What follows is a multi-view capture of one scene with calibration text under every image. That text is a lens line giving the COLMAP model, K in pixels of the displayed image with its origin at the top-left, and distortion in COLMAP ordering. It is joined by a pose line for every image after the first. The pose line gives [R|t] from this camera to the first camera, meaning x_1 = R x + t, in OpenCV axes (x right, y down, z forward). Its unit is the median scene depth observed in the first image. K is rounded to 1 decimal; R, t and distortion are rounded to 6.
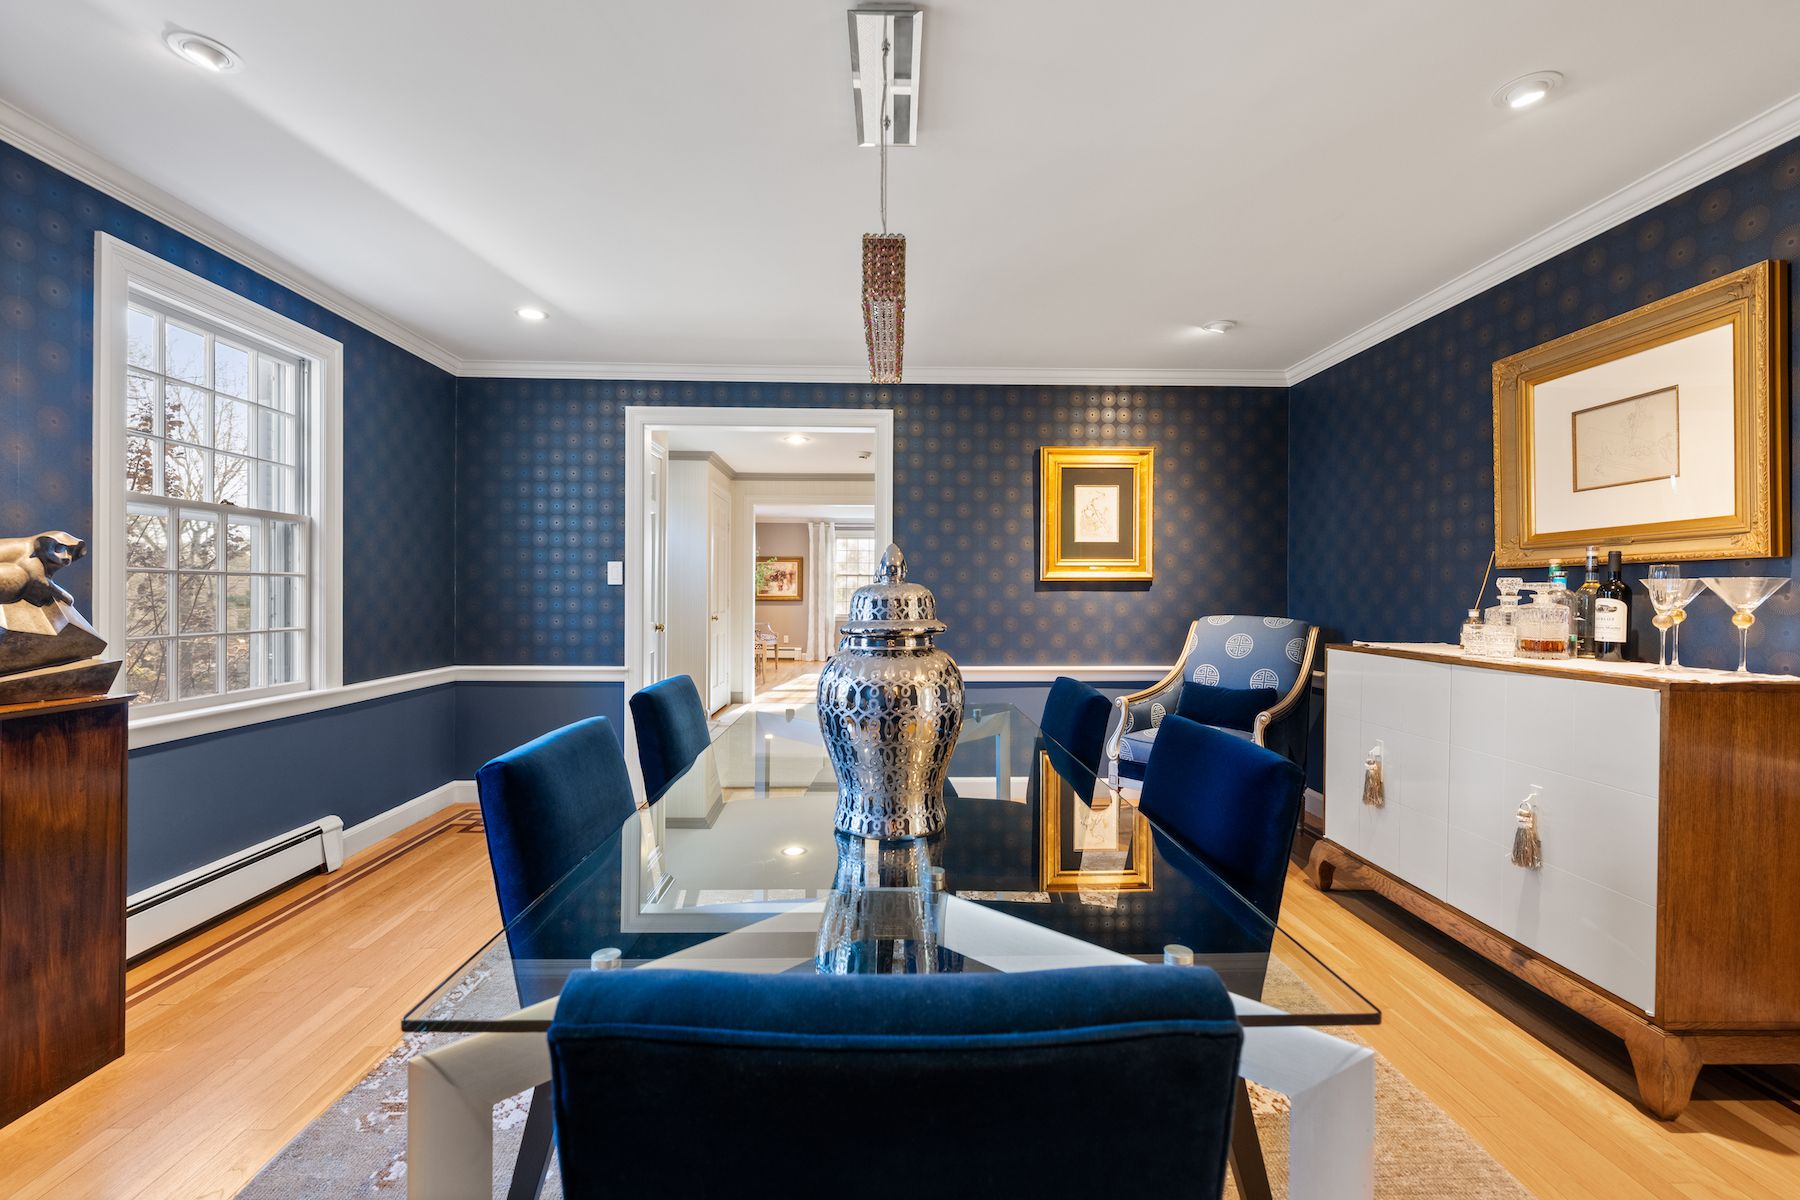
lens RADIAL K [[758.5, 0, 893.5], [0, 758.5, 595.2], [0, 0, 1]] dist [-0.000562, 0.000144]
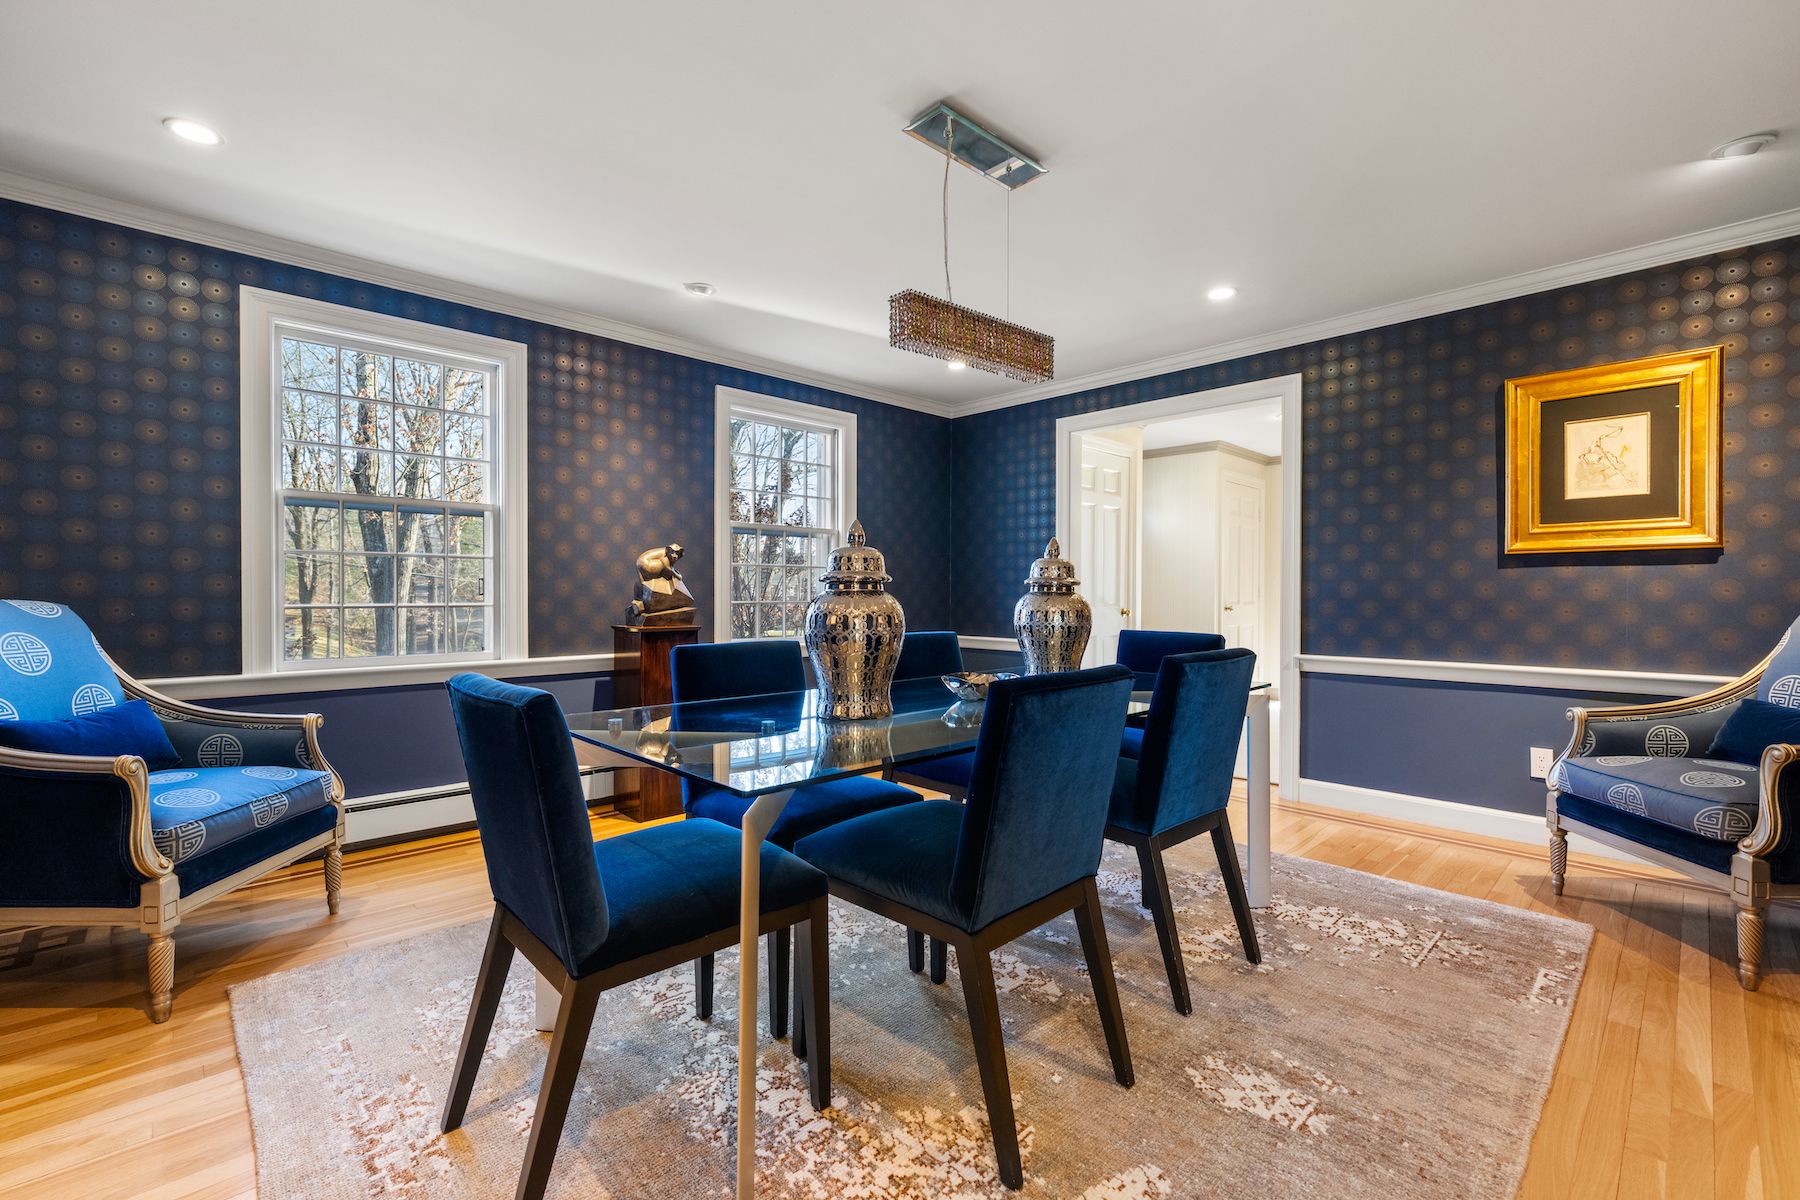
lens RADIAL K [[758.5, 0, 893.5], [0, 758.5, 595.2], [0, 0, 1]] dist [-0.000562, 0.000144]
pose [[0.678655, -0.000948, -0.734457, 0.337014], [-0.000733, 0.999998, -0.001969, 0.024529], [0.734457, 0.001875, 0.678653, 0.023025]]
